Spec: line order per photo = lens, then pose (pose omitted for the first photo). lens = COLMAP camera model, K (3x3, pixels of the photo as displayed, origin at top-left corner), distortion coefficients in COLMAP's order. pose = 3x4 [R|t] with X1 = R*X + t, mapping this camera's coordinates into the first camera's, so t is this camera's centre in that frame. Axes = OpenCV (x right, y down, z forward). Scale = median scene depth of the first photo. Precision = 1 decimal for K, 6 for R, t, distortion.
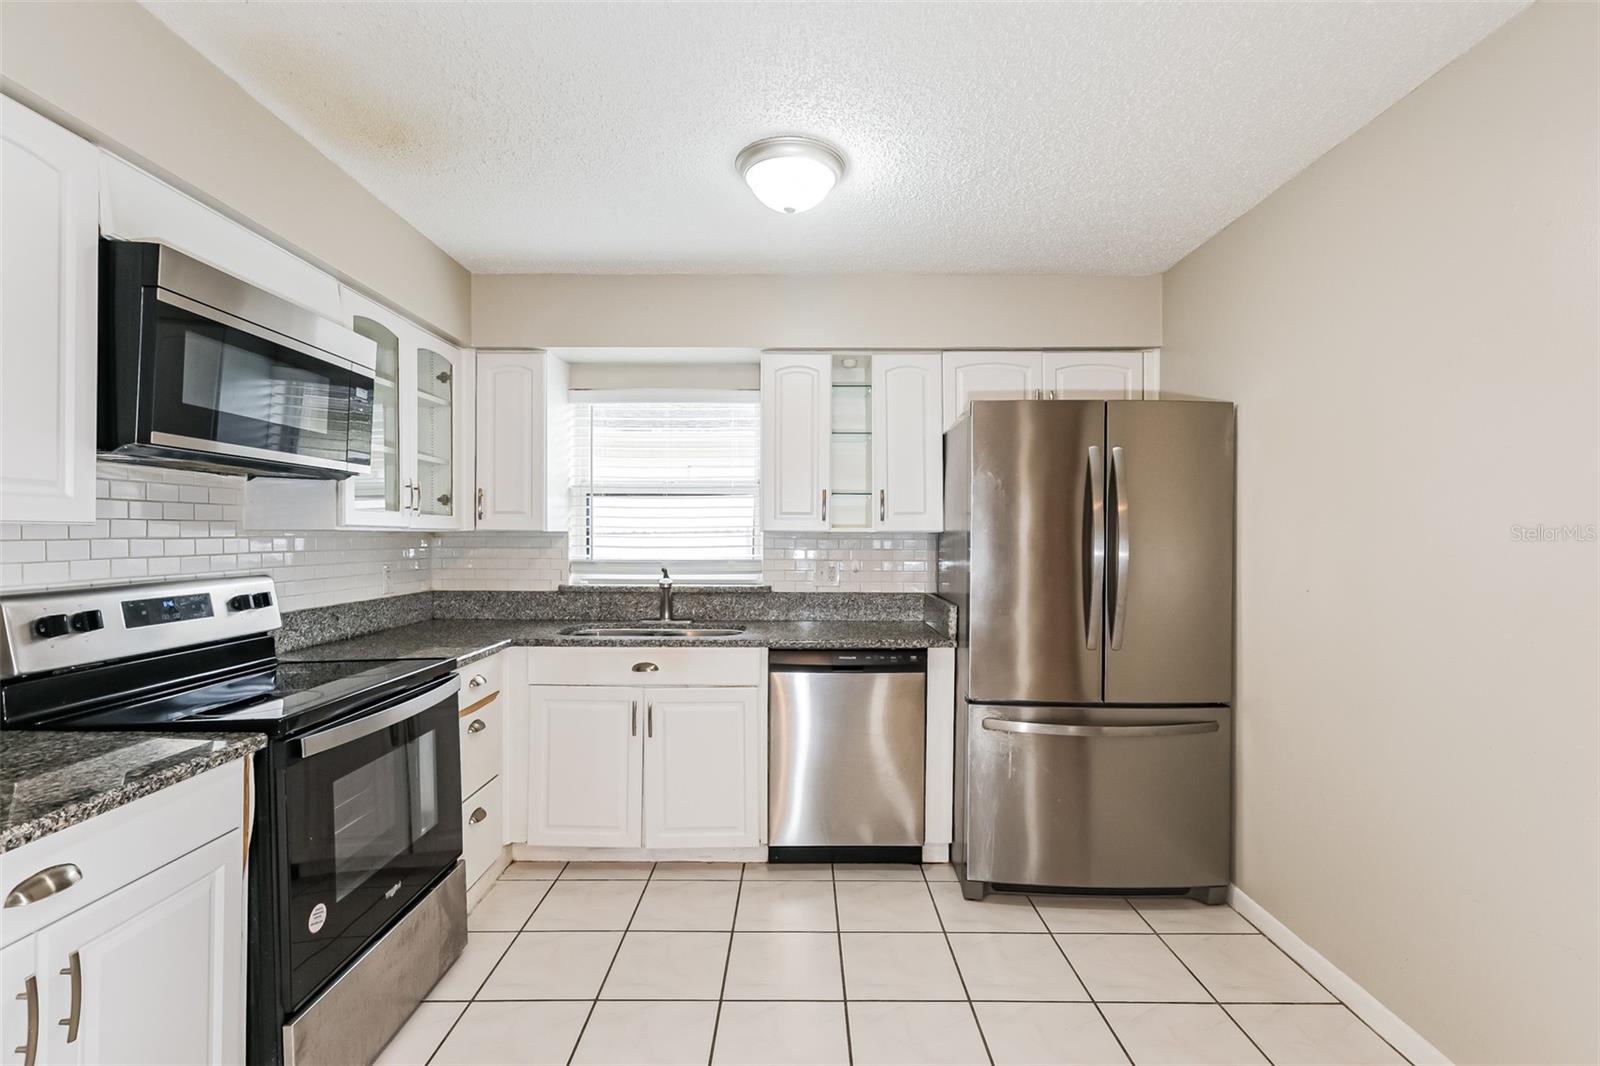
lens RADIAL K [[726.7, 0, 800.9], [0, 726.7, 536.2], [0, 0, 1]] dist [0.000387, 0.002067]
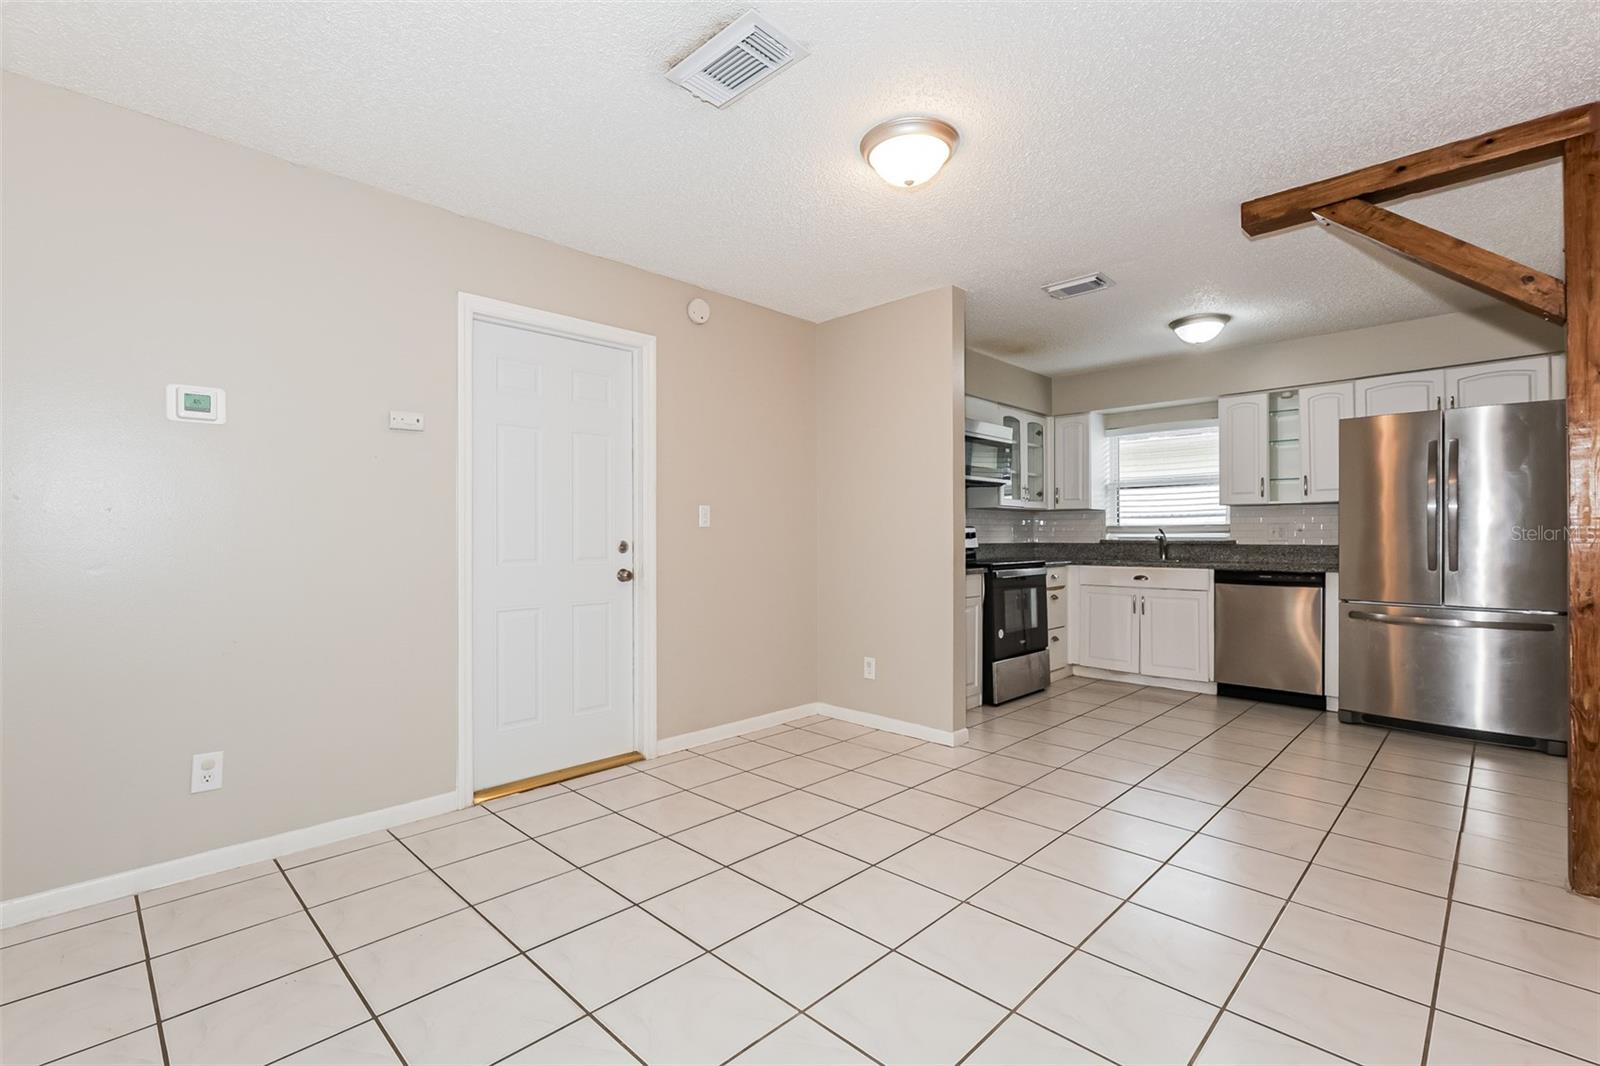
lens RADIAL K [[726.7, 0, 801.0], [0, 726.7, 535.3], [0, 0, 1]] dist [0.000387, 0.002067]
pose [[0.717296, -0.004678, -0.696753, 0.465142], [0.003853, 0.999989, -0.002748, 0.071197], [0.696758, -0.000713, 0.717306, -0.961539]]
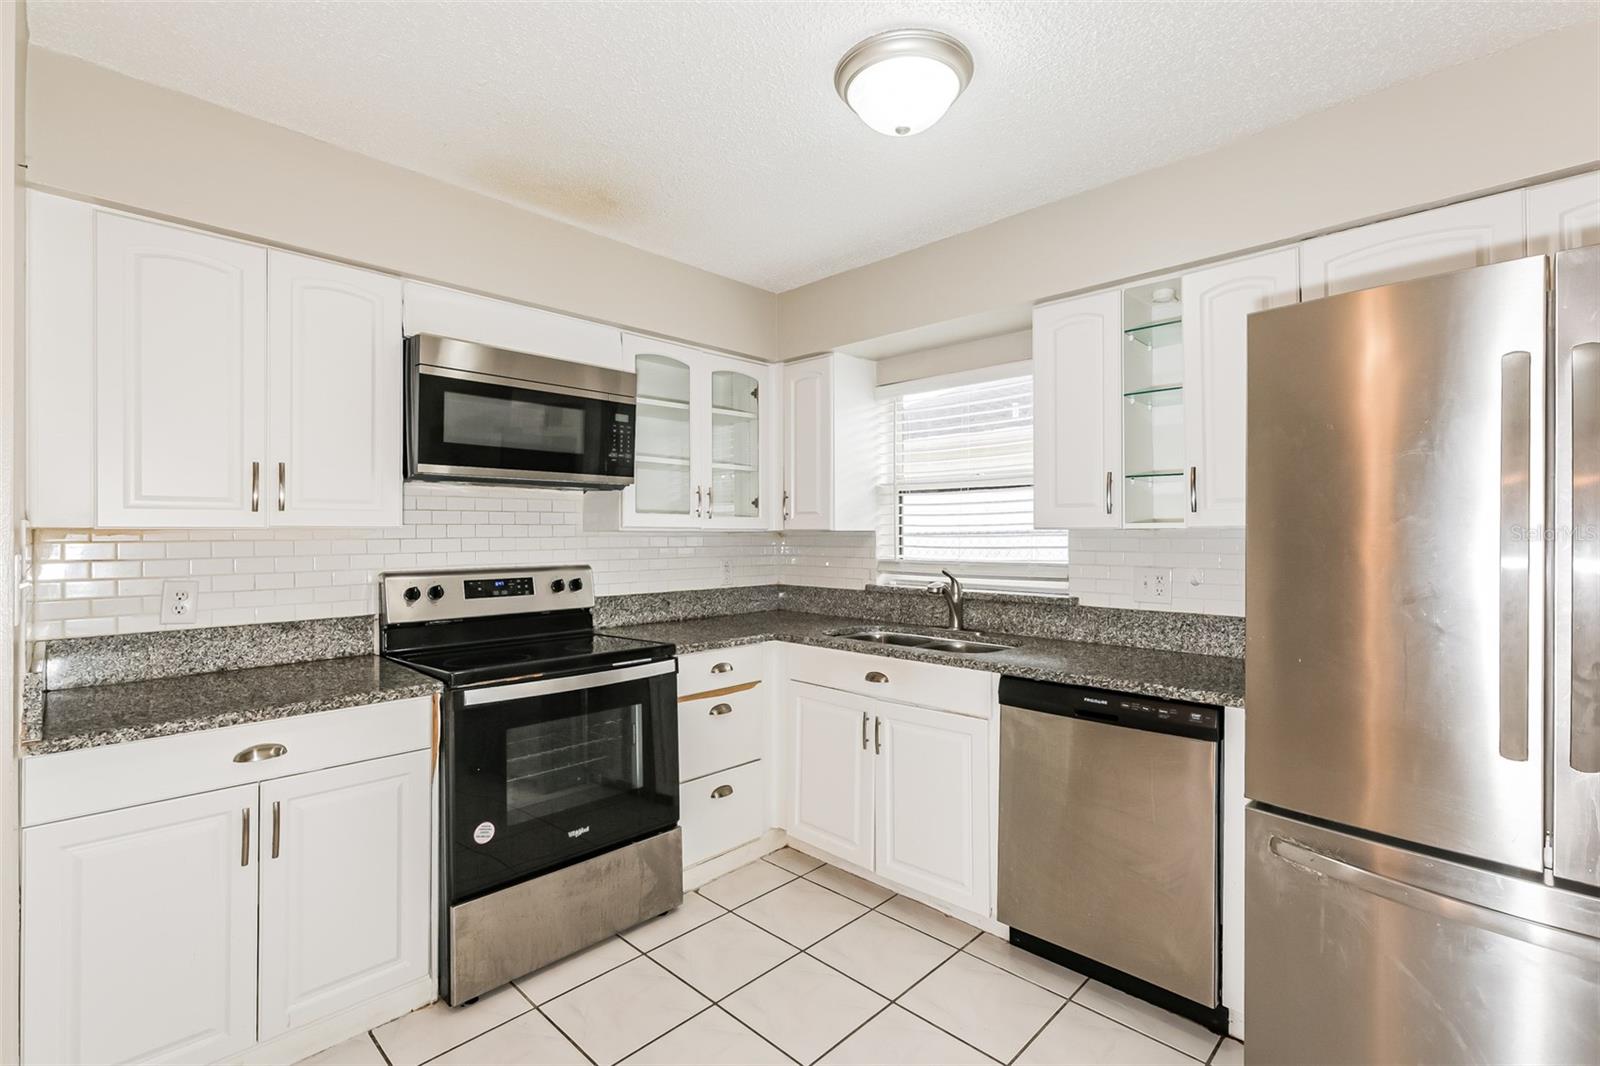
lens RADIAL K [[726.7, 0, 799.8], [0, 726.7, 532.9], [0, 0, 1]] dist [0.000387, 0.002067]
pose [[0.716910, -0.004737, -0.697150, 0.358828], [0.001218, 0.999984, -0.005542, 0.002039], [0.697165, 0.003124, 0.716904, 0.266757]]
